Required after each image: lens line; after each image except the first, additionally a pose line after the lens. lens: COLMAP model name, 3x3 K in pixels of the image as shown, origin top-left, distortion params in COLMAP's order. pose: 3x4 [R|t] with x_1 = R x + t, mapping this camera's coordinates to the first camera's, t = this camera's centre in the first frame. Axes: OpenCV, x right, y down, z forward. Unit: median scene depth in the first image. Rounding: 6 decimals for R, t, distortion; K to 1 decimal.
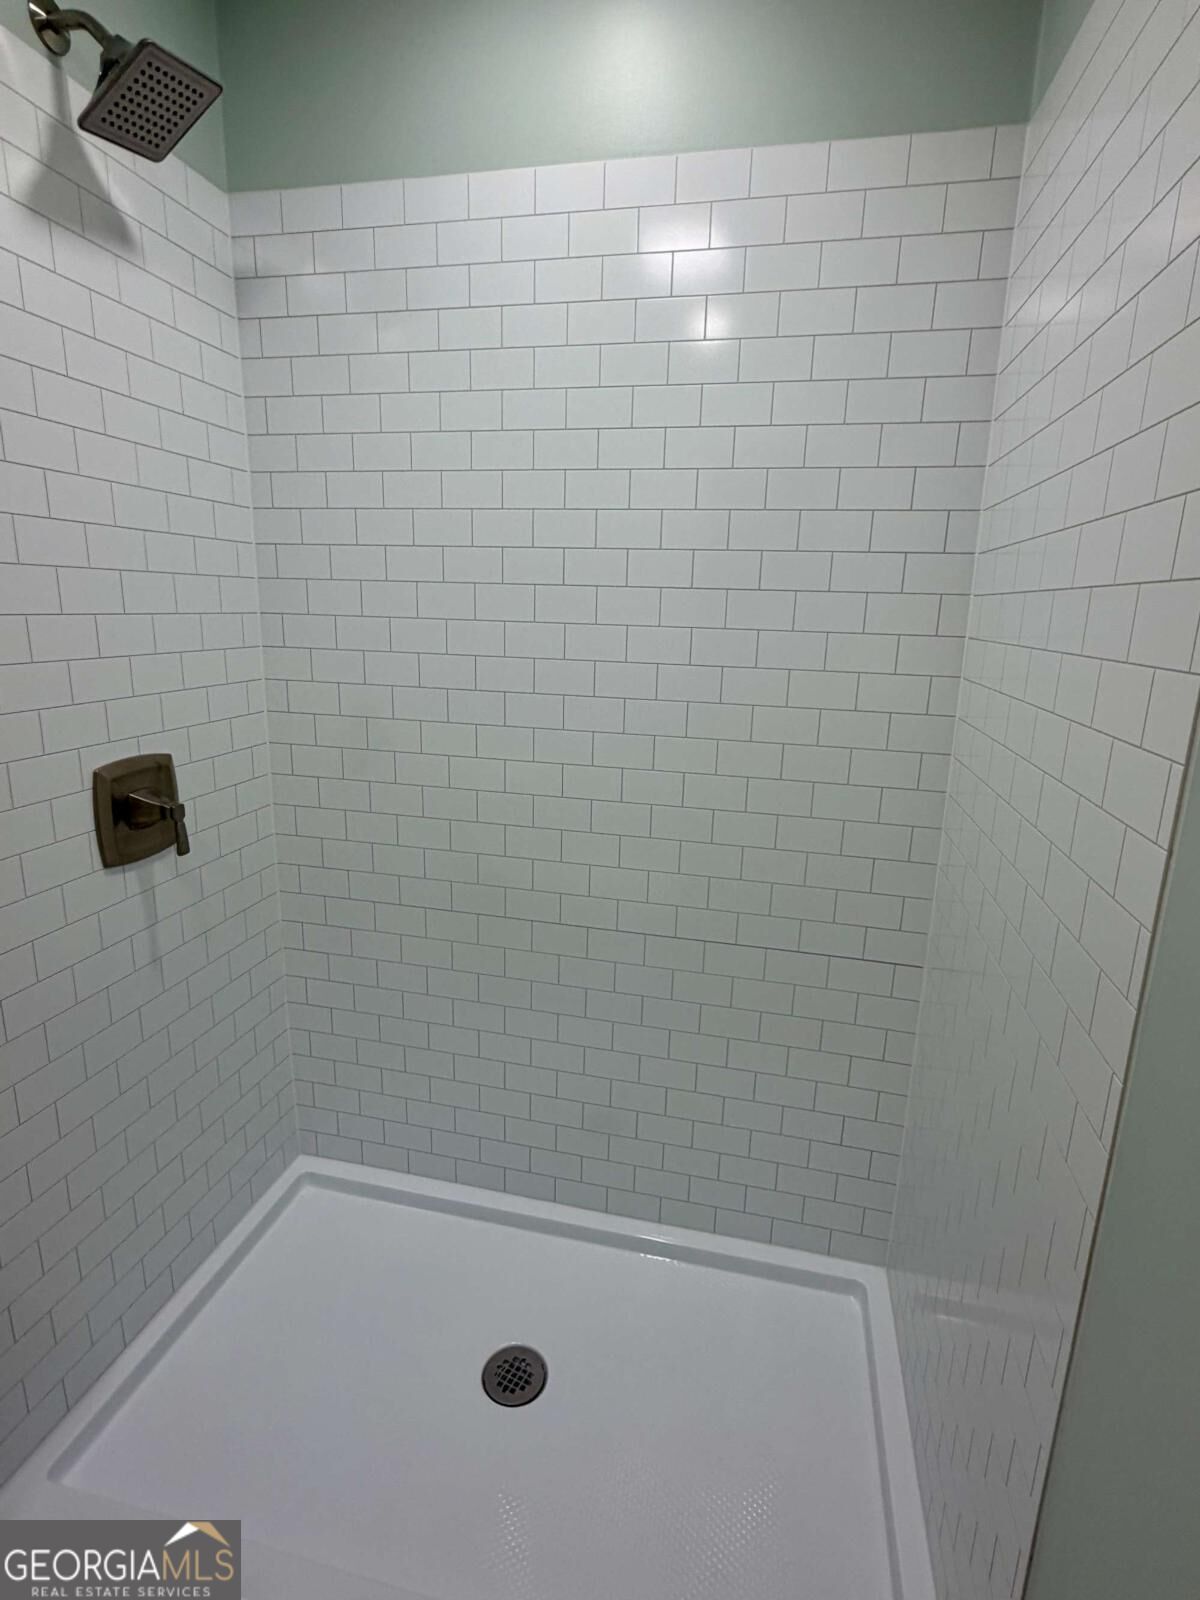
lens RADIAL K [[793.8, 0, 598.3], [0, 793.8, 797.0], [0, 0, 1]] dist [0.001162, -0.000841]
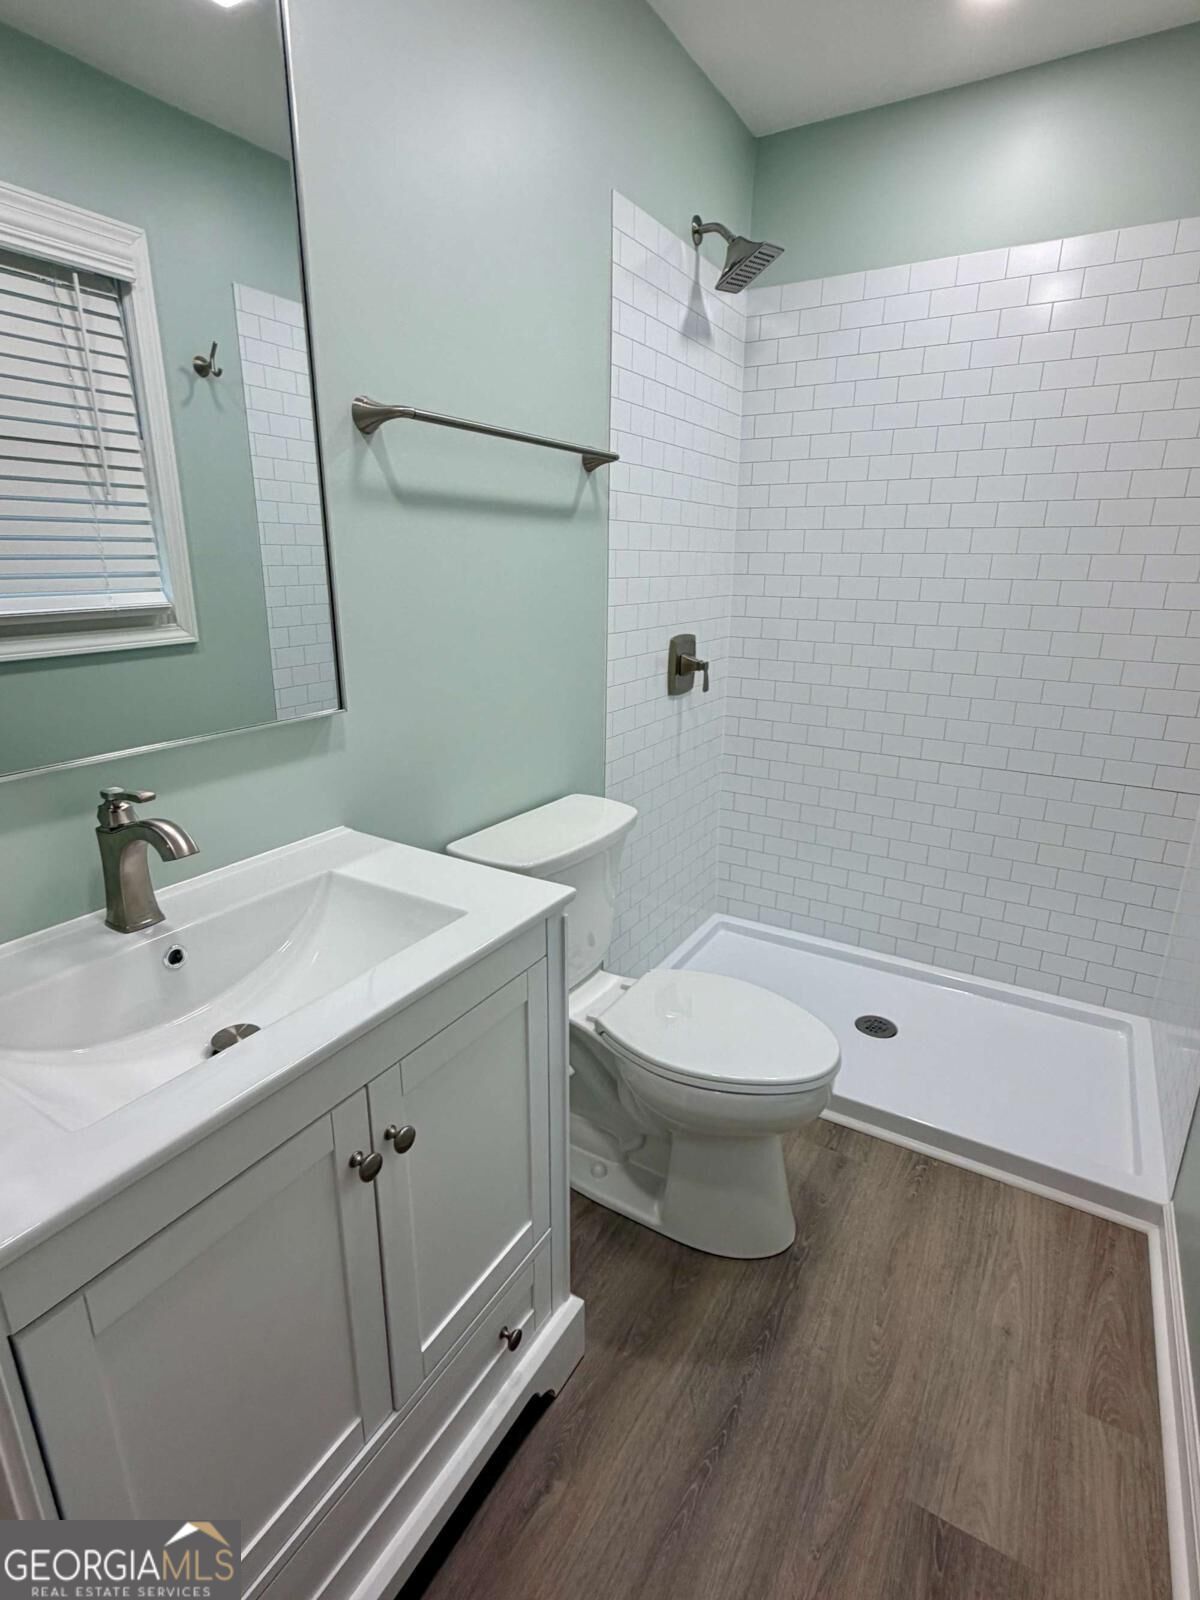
lens RADIAL K [[793.8, 0, 601.0], [0, 793.8, 800.9], [0, 0, 1]] dist [0.001162, -0.000841]
pose [[0.951257, 0.069322, -0.300509, -0.195289], [-0.052099, 0.996527, 0.064961, 0.205701], [0.303968, -0.046138, 0.951564, -0.725379]]
